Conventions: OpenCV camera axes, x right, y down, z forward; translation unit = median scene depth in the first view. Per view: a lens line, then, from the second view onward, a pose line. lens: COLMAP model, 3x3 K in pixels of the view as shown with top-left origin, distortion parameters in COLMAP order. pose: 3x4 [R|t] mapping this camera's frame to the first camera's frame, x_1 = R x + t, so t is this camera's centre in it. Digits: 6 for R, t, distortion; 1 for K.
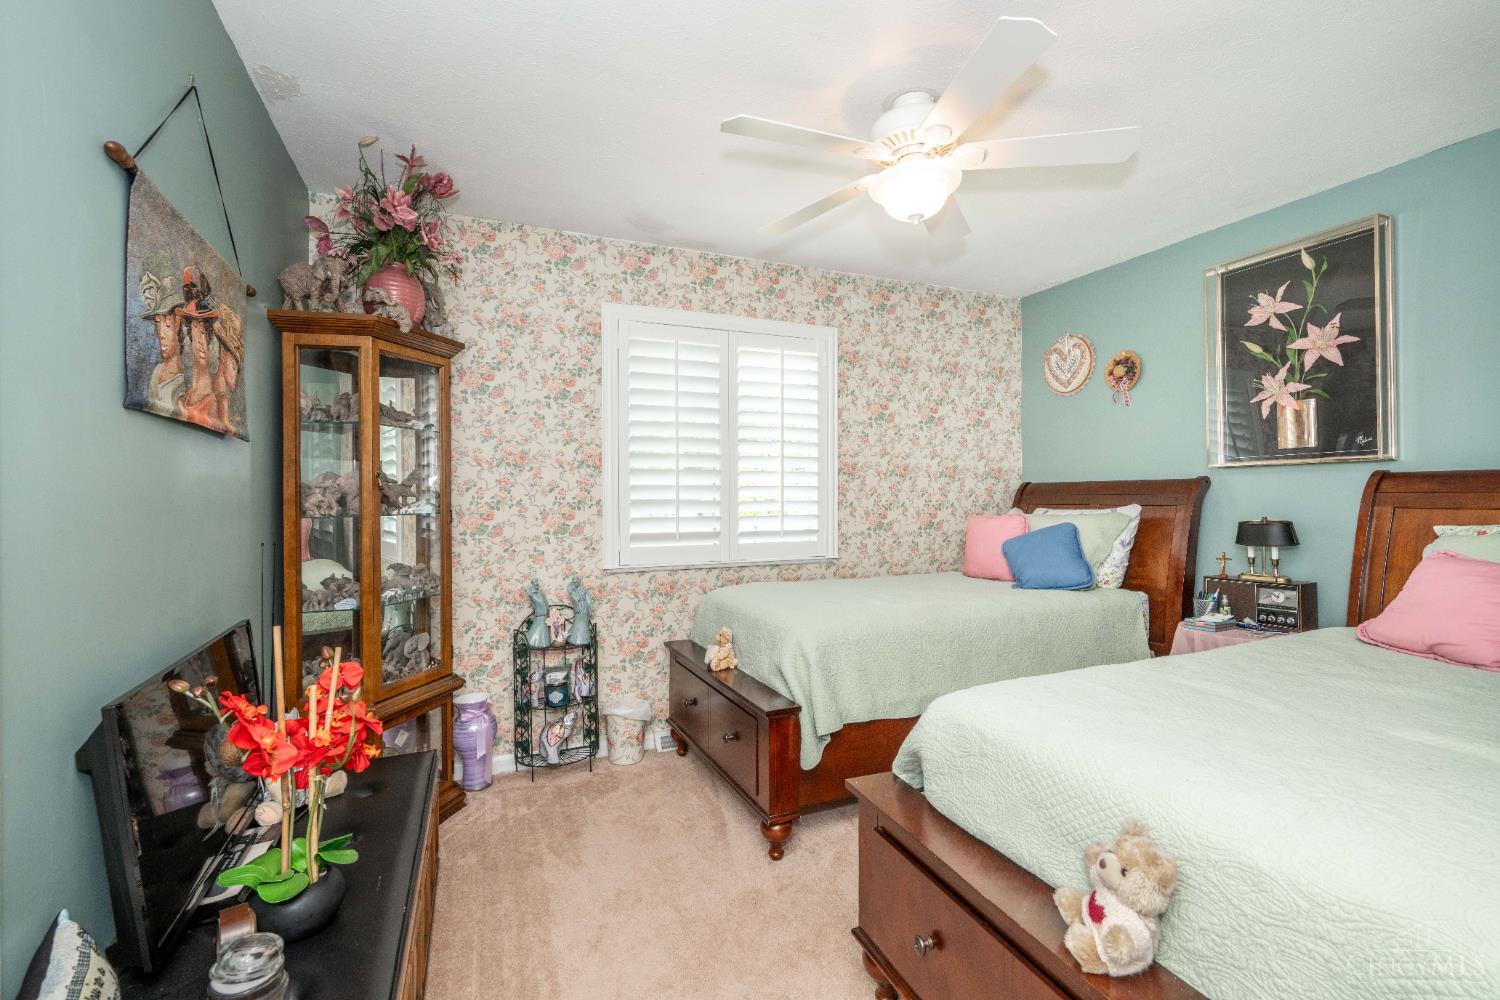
lens RADIAL K [[663.2, 0, 750.8], [0, 663.2, 494.0], [0, 0, 1]] dist [-0.000870, -0.000001]
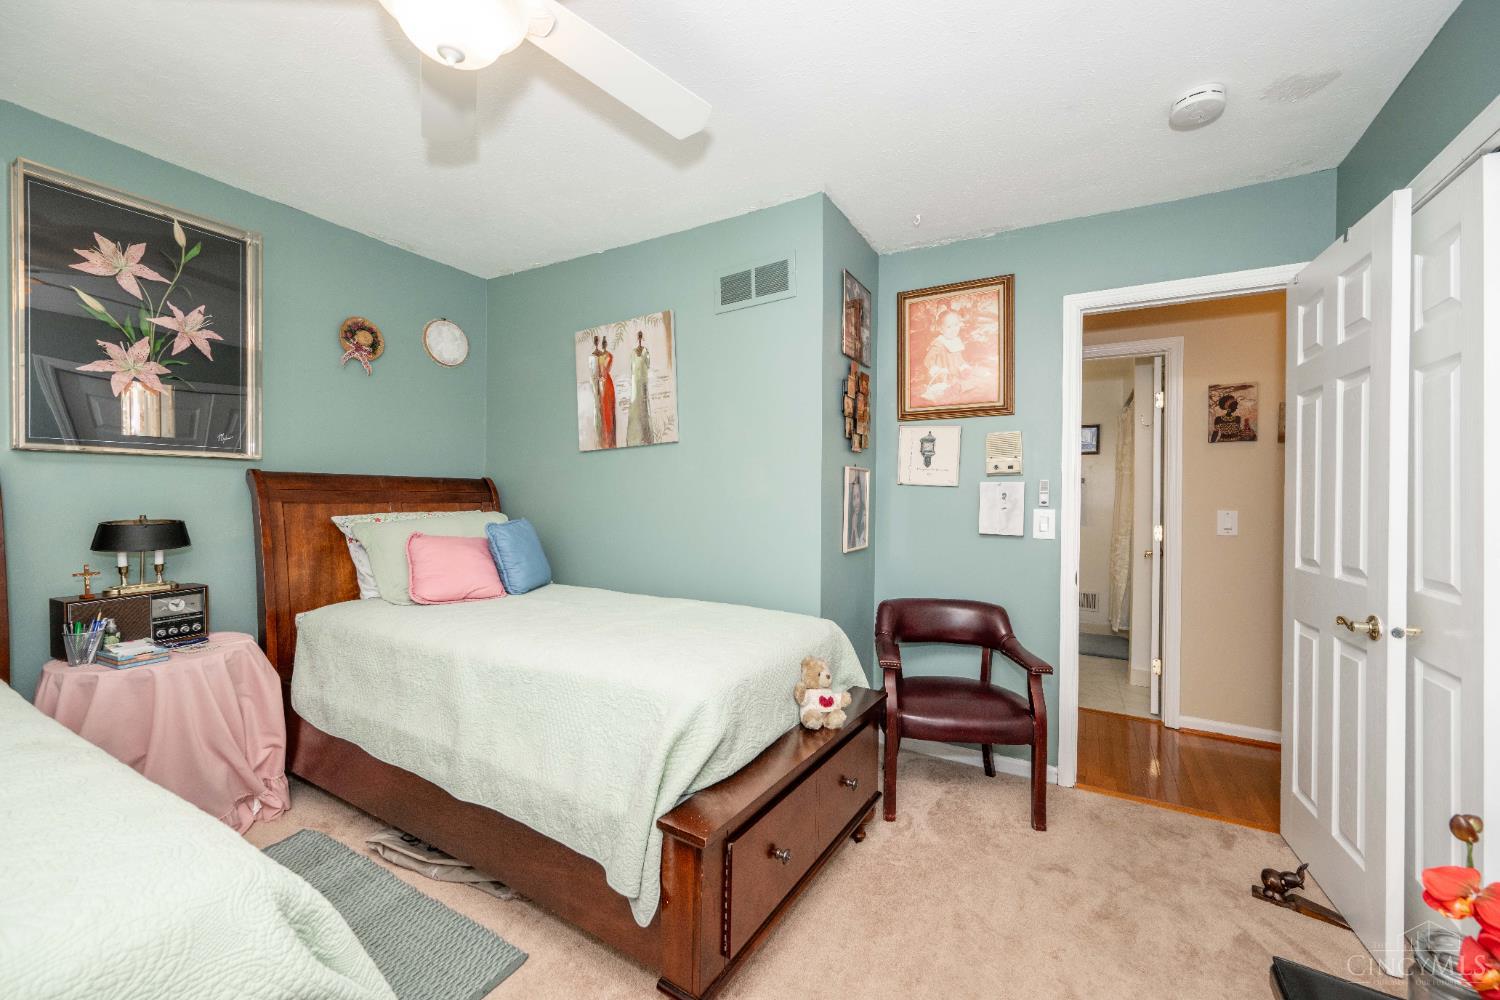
lens RADIAL K [[589.4, 0, 744.6], [0, 589.4, 503.5], [0, 0, 1]] dist [0.000294, 0.000002]
pose [[-0.617333, -0.009018, 0.786650, -0.289419], [-0.011984, 0.999926, 0.002058, 0.008630], [-0.786611, -0.008156, -0.617395, 0.882620]]
